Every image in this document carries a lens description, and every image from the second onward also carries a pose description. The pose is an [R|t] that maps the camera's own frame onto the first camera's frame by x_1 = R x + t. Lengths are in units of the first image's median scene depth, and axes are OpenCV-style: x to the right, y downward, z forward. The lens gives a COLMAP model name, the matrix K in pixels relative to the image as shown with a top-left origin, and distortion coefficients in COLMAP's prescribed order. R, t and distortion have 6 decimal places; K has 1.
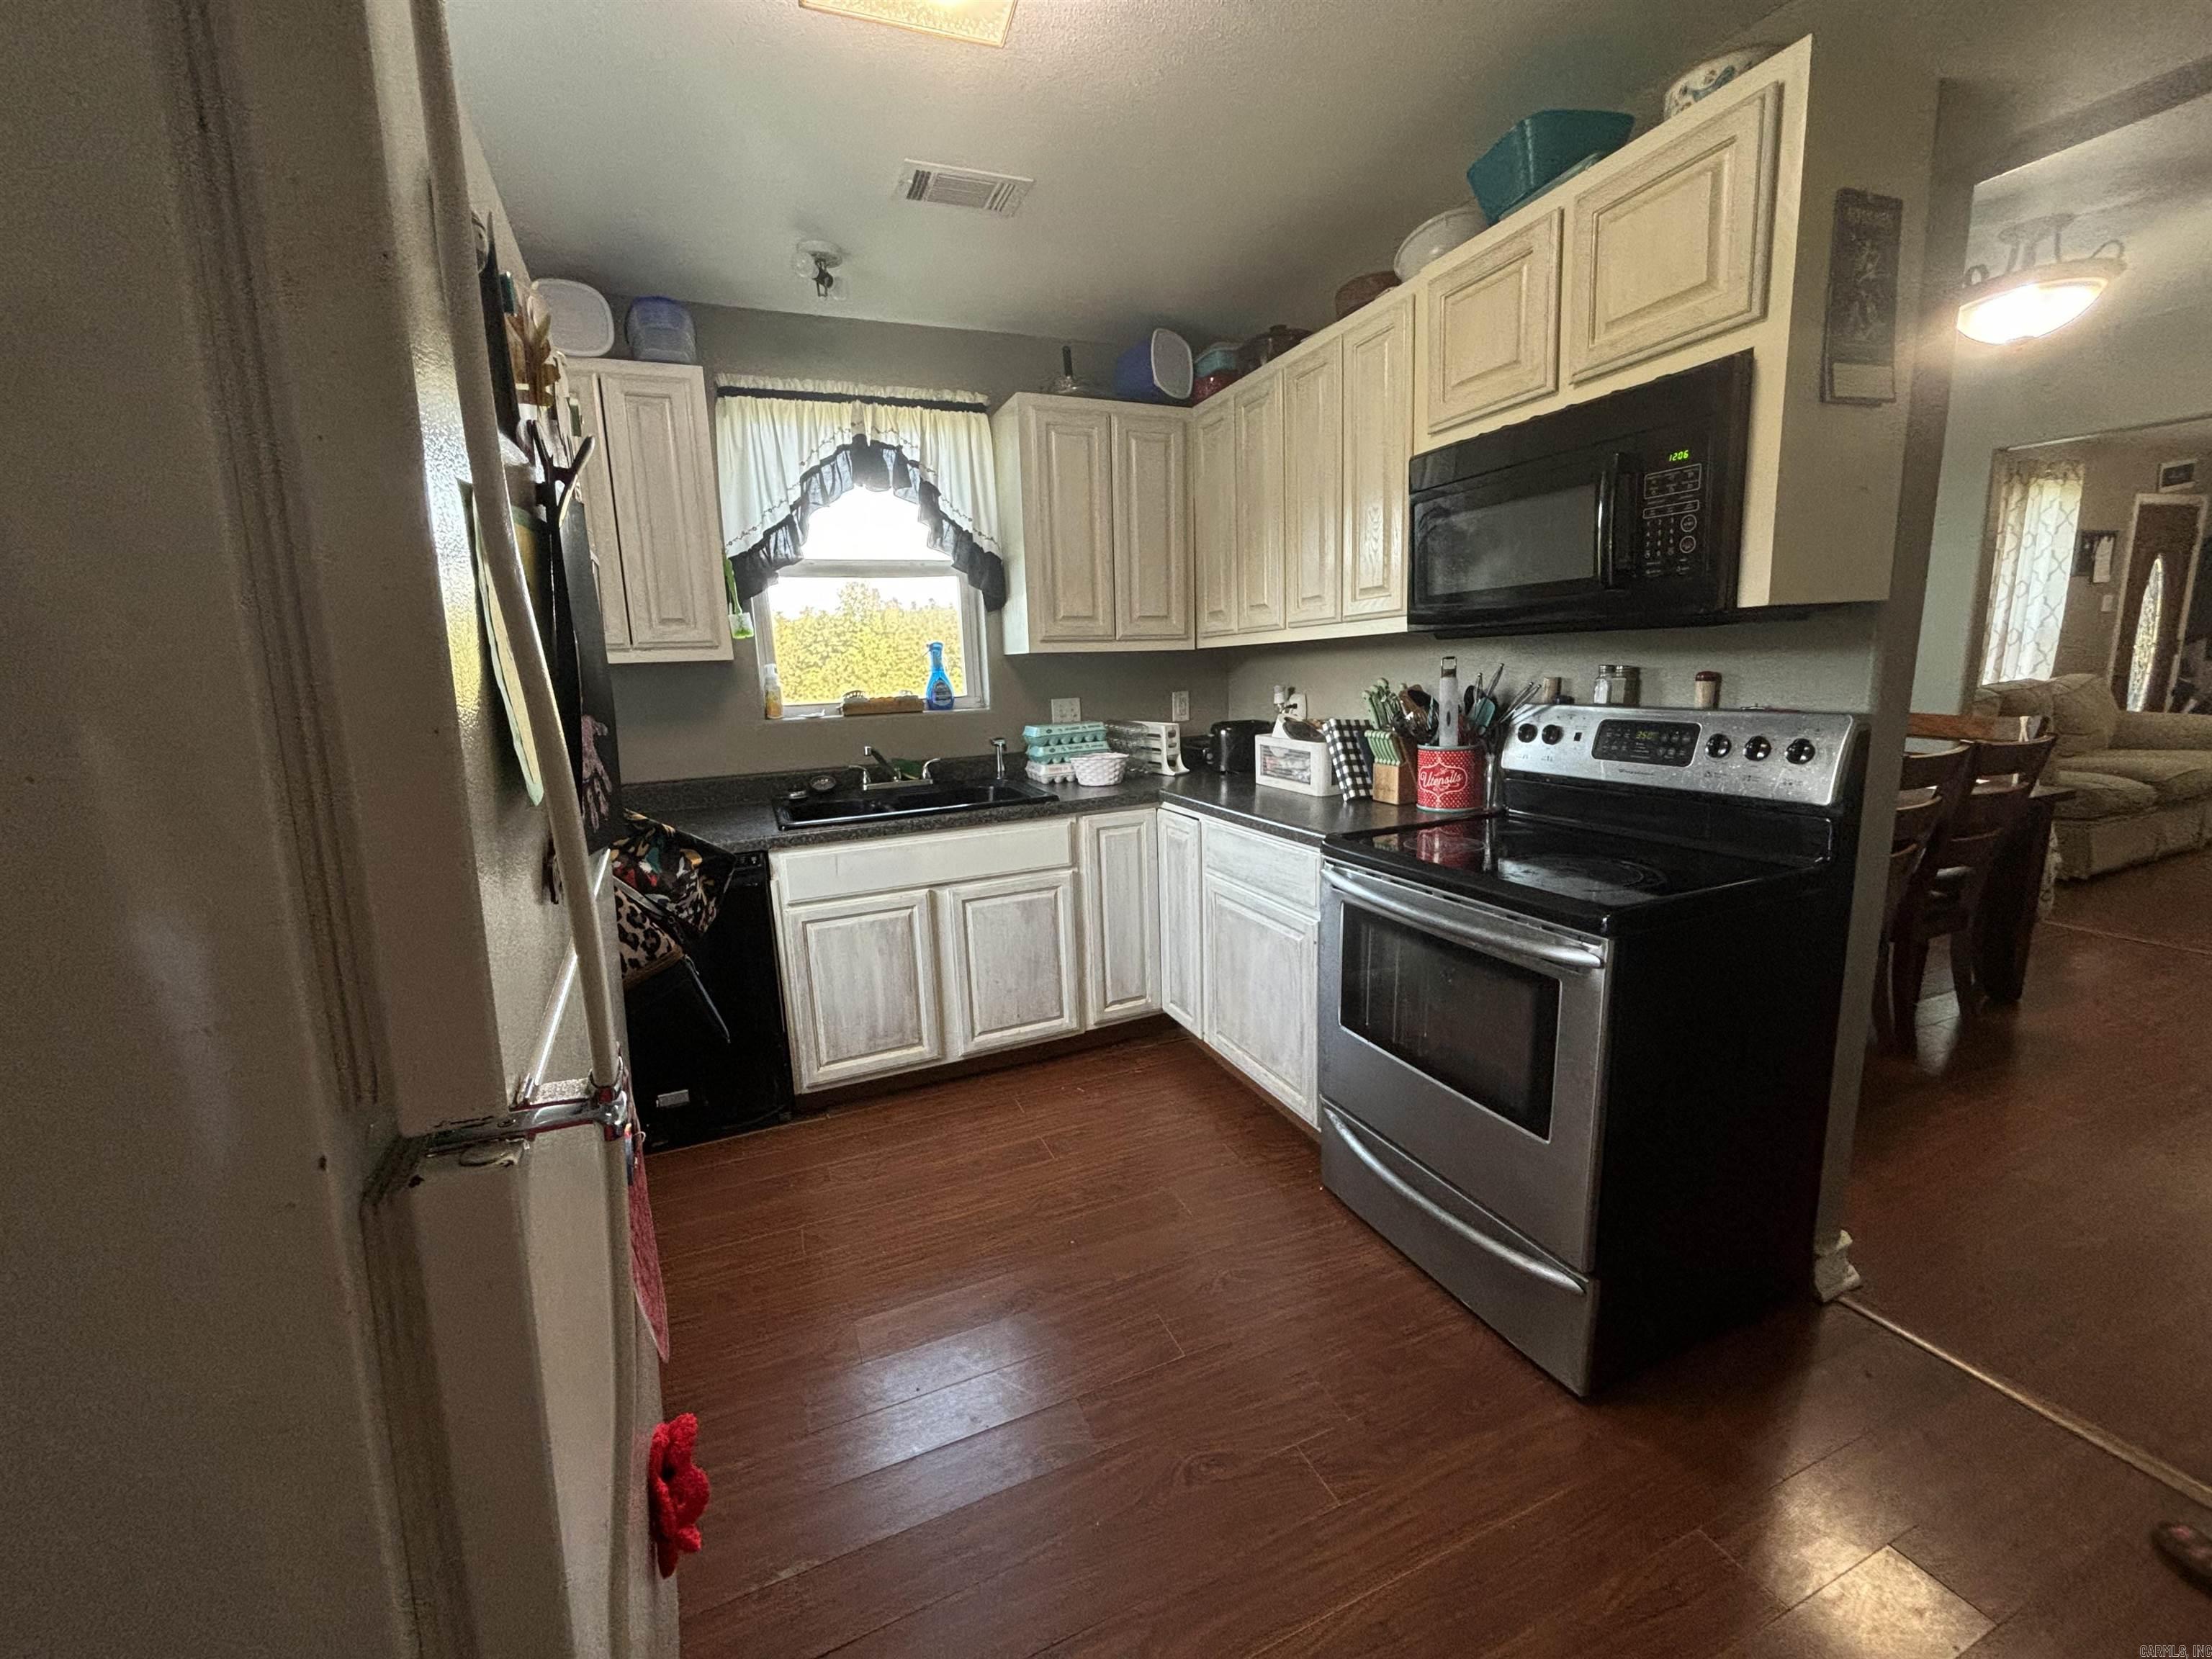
lens RADIAL K [[870.0, 0, 1108.0], [0, 870.0, 837.0], [0, 0, 1]] dist [-0.000646, -0.000137]
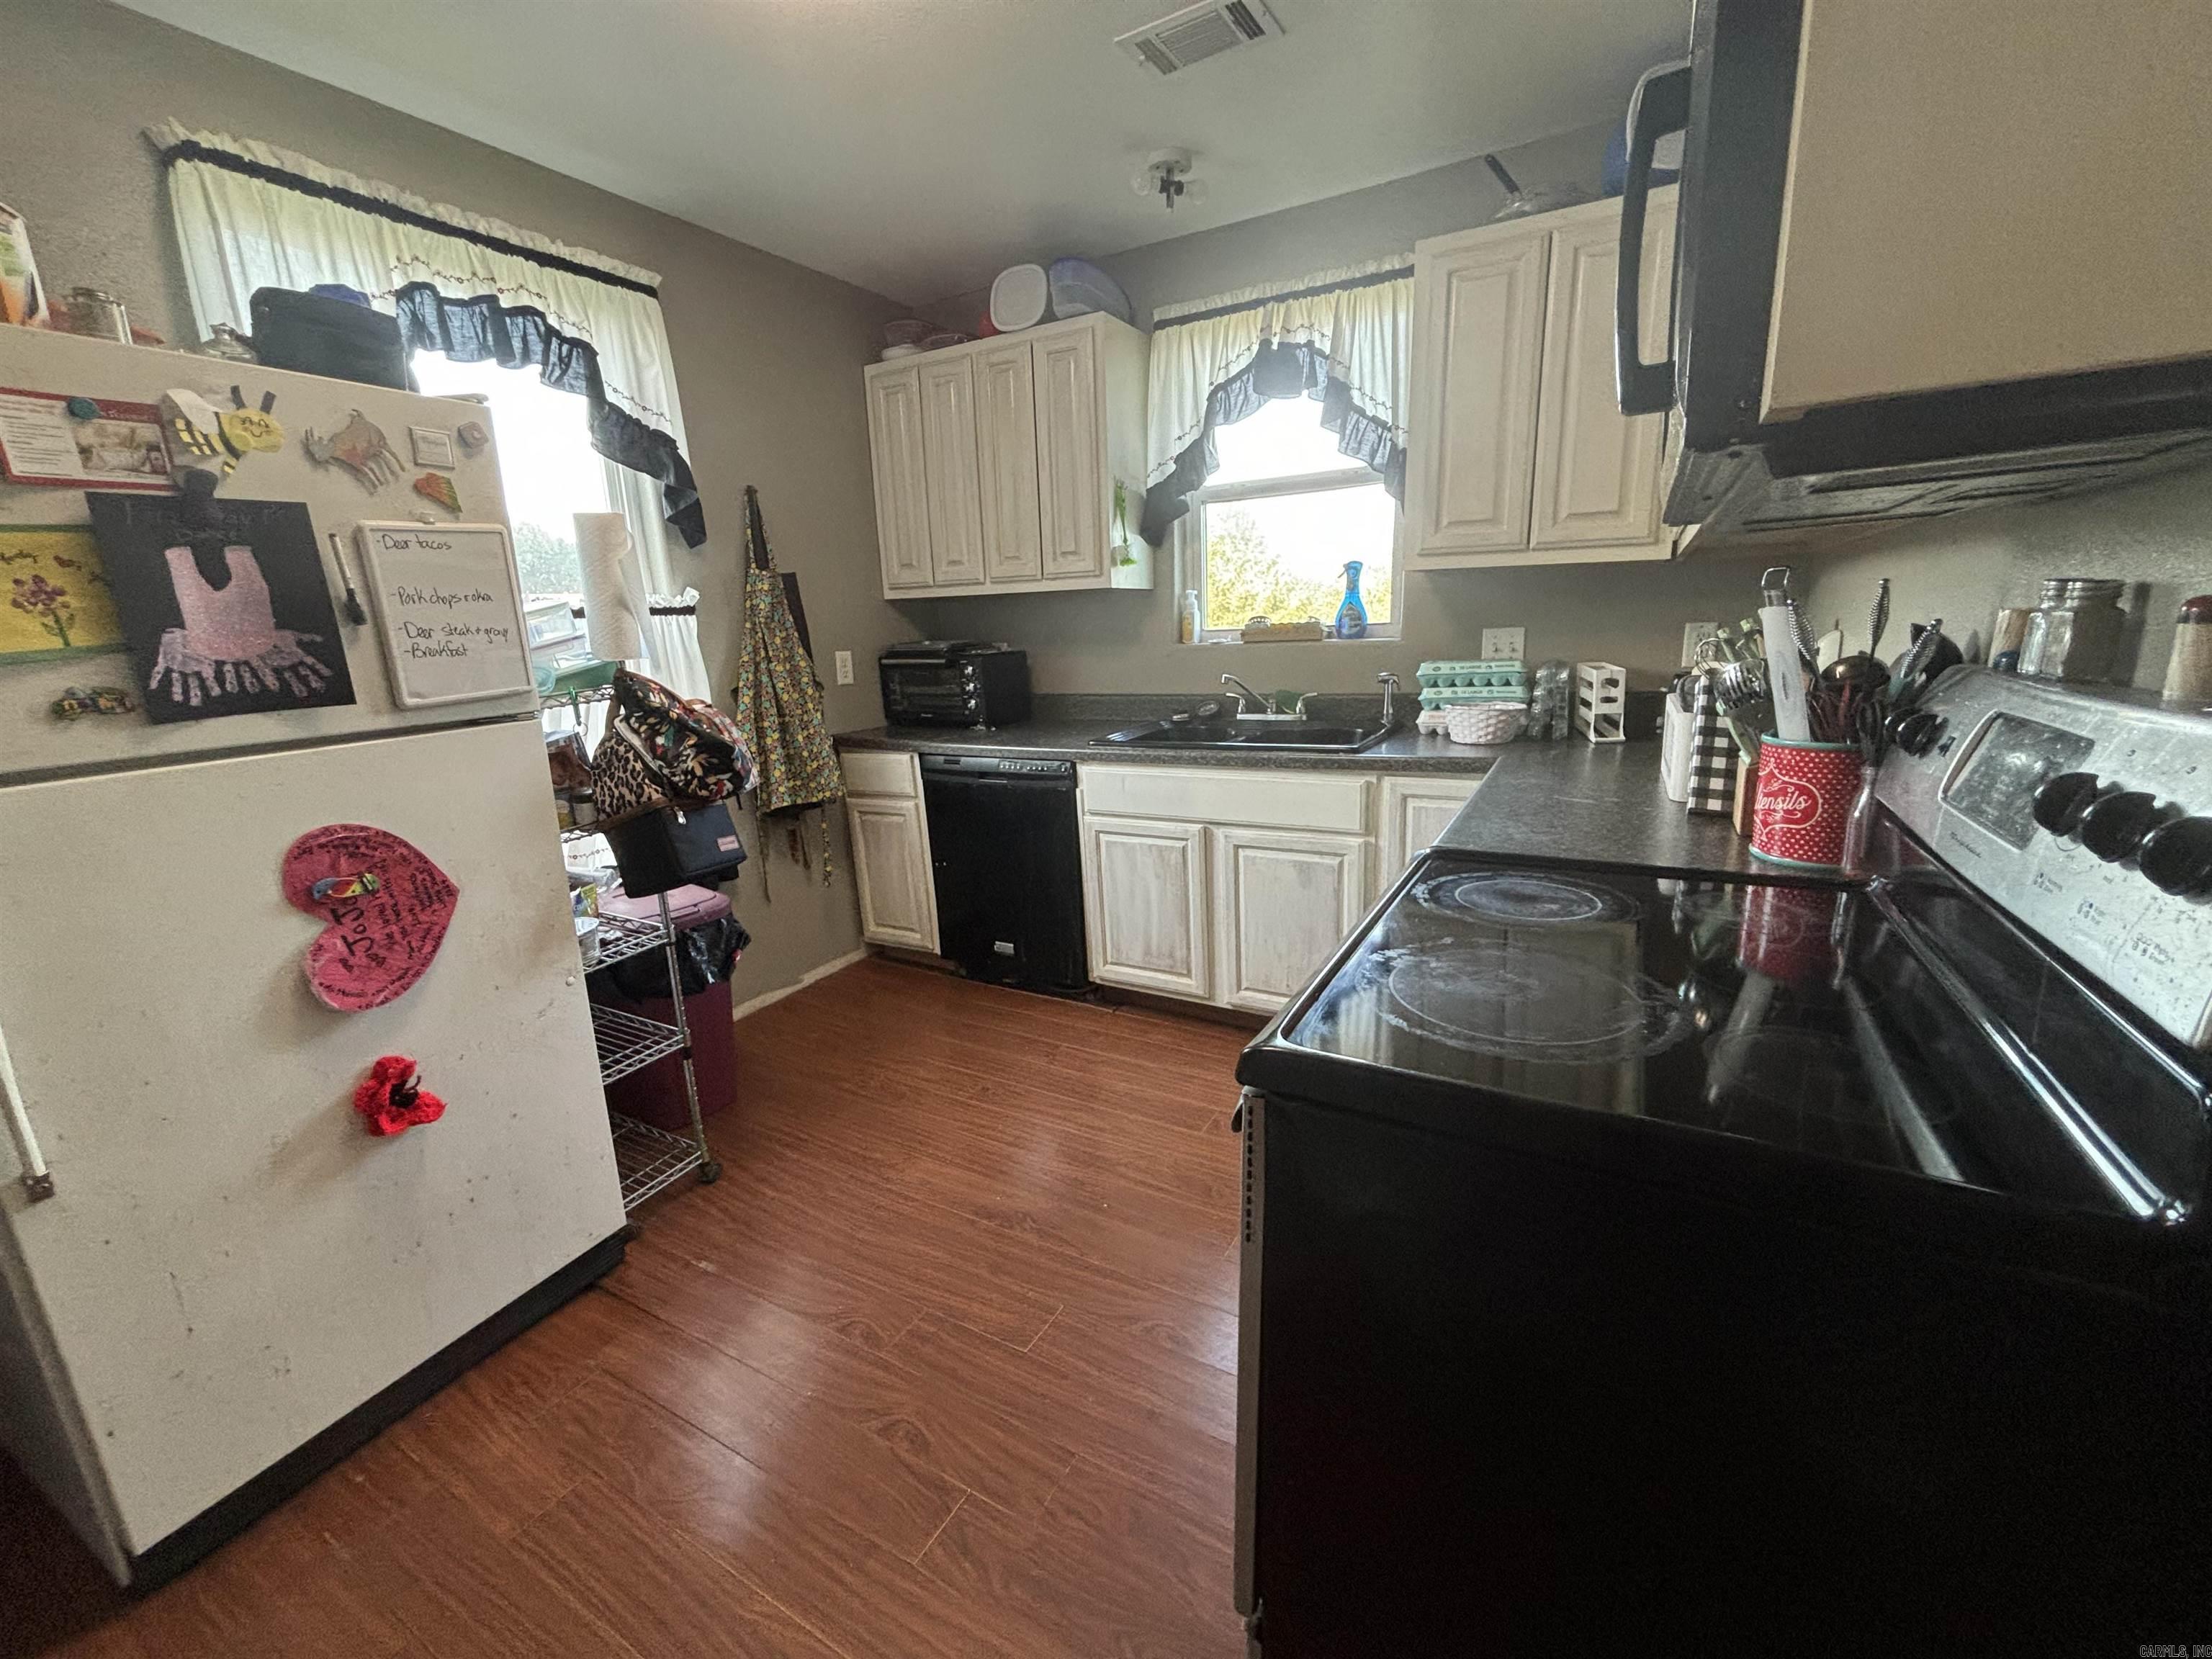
lens RADIAL K [[890.5, 0, 1098.2], [0, 890.5, 832.4], [0, 0, 1]] dist [0.021677, -0.000488]
pose [[0.601911, 0.200028, -0.773105, 0.467834], [-0.138161, 0.979606, 0.145889, -0.057978], [0.786521, 0.019000, 0.617272, 0.273934]]
